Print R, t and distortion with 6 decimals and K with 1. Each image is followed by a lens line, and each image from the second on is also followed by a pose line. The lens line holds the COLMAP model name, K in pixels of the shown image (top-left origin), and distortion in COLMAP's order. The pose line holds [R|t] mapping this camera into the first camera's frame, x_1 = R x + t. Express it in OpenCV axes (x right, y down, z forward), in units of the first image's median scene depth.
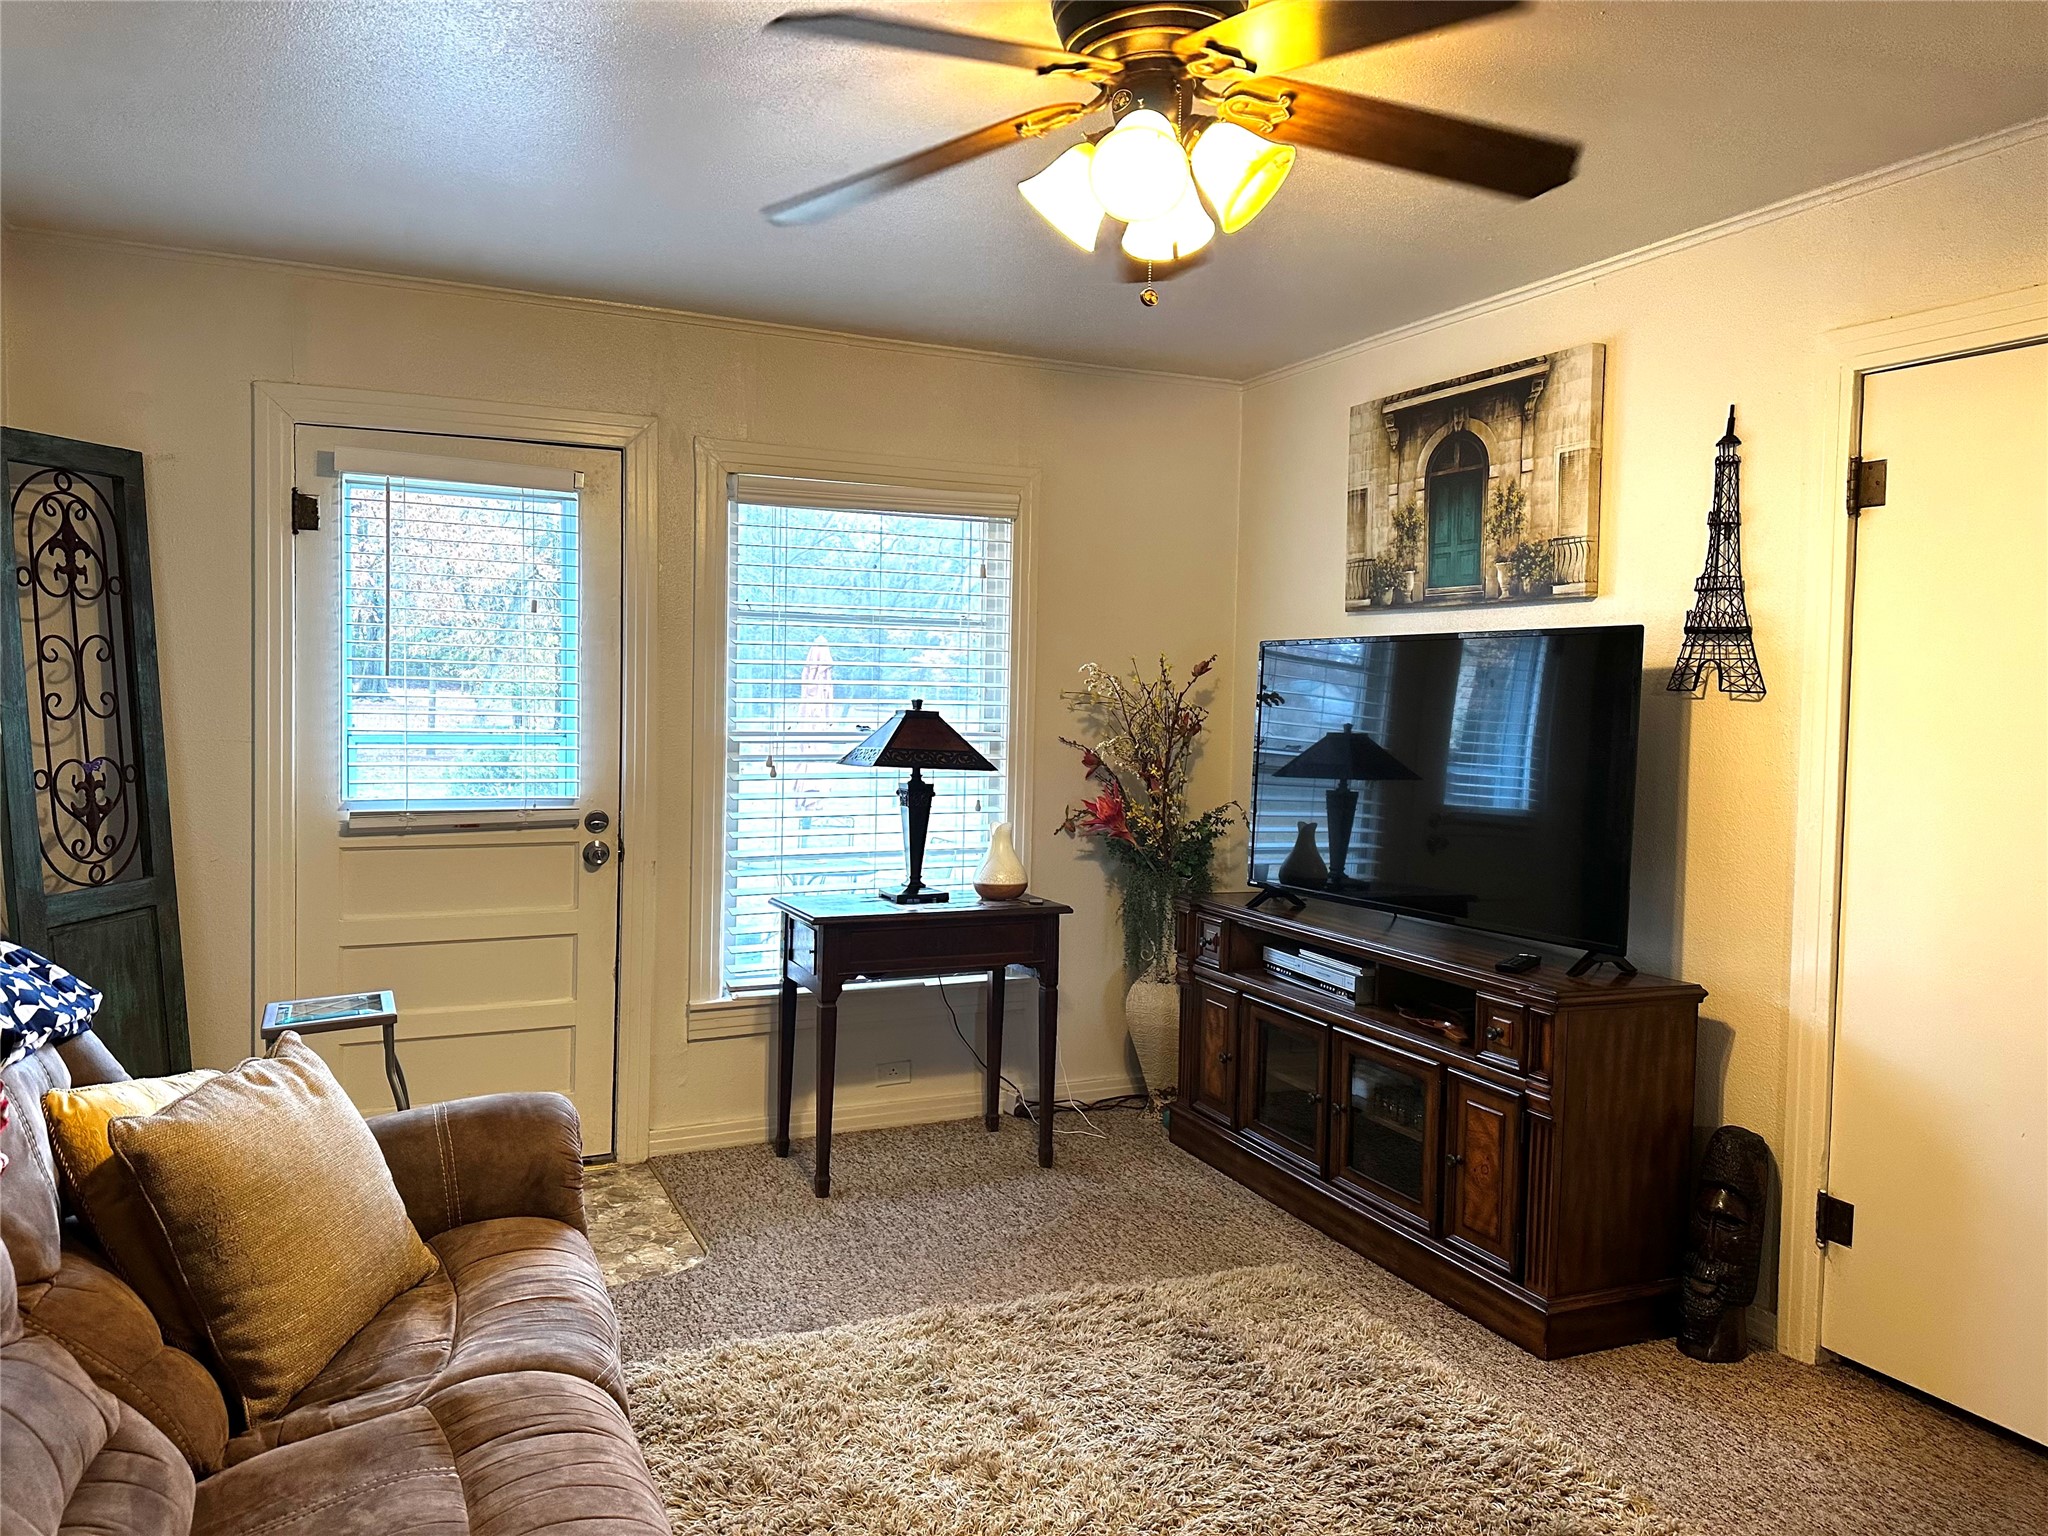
lens RADIAL K [[1423.4, 0, 942.1], [0, 1423.4, 768.1], [0, 0, 1]] dist [0.188698, -0.293735]
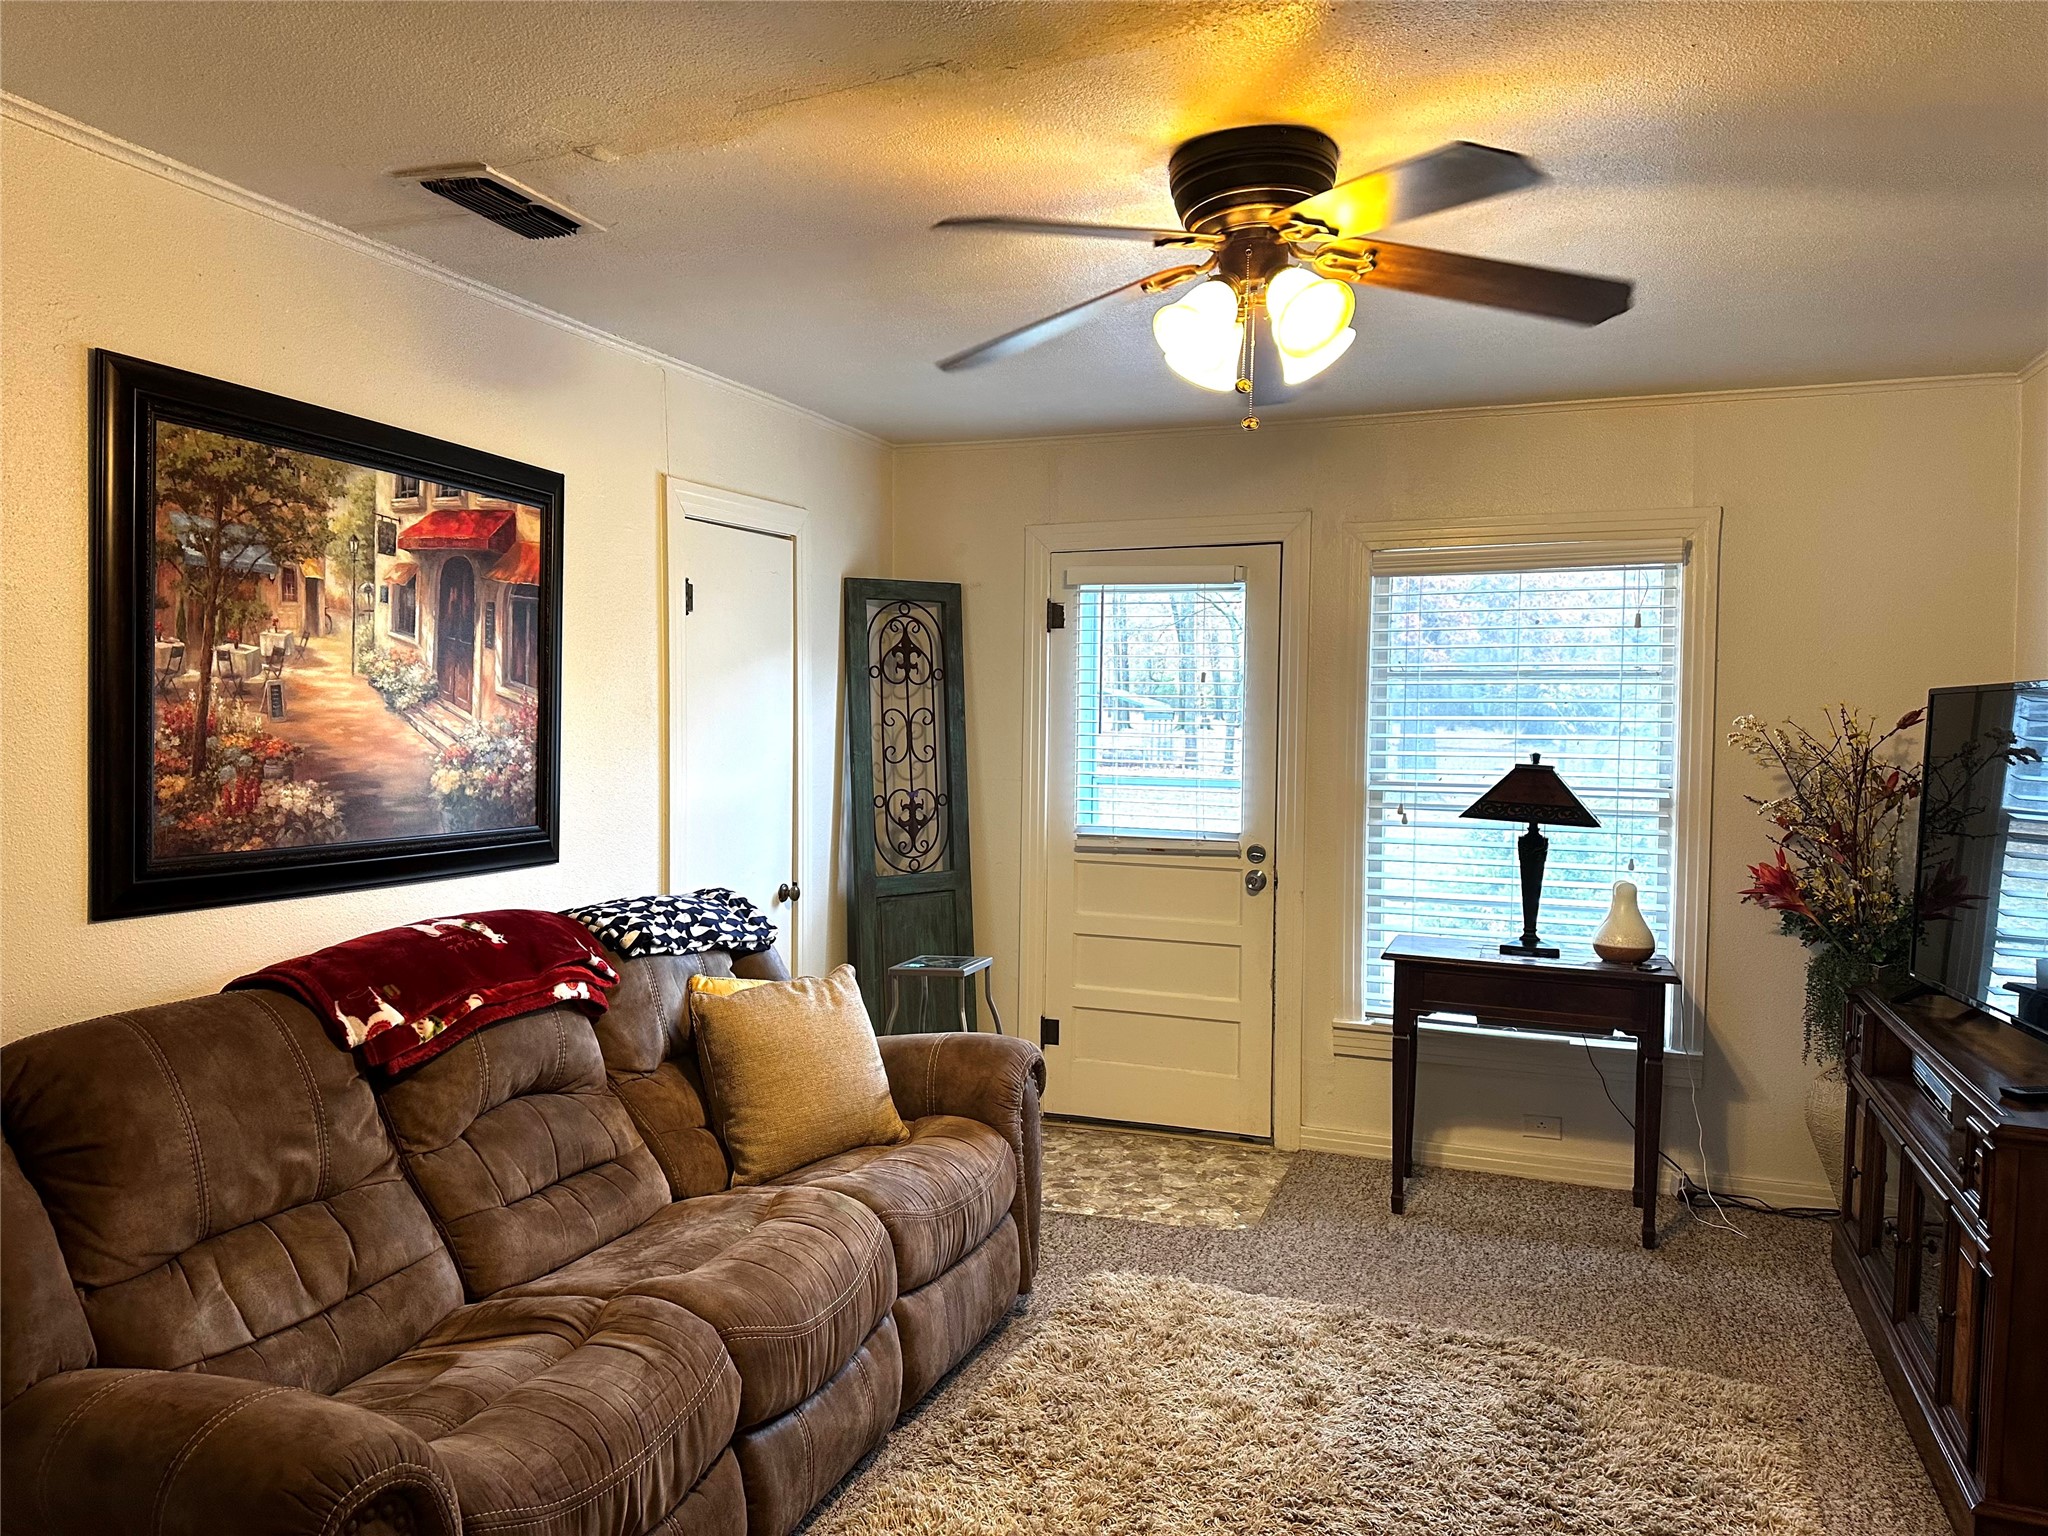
lens RADIAL K [[1417.1, 0, 1034.3], [0, 1417.1, 772.6], [0, 0, 1]] dist [0.132820, -0.185737]
pose [[0.715950, 0.019608, -0.697876, 0.451160], [-0.039128, 0.999161, -0.012067, -0.008809], [0.697054, 0.035946, 0.716117, 0.025808]]
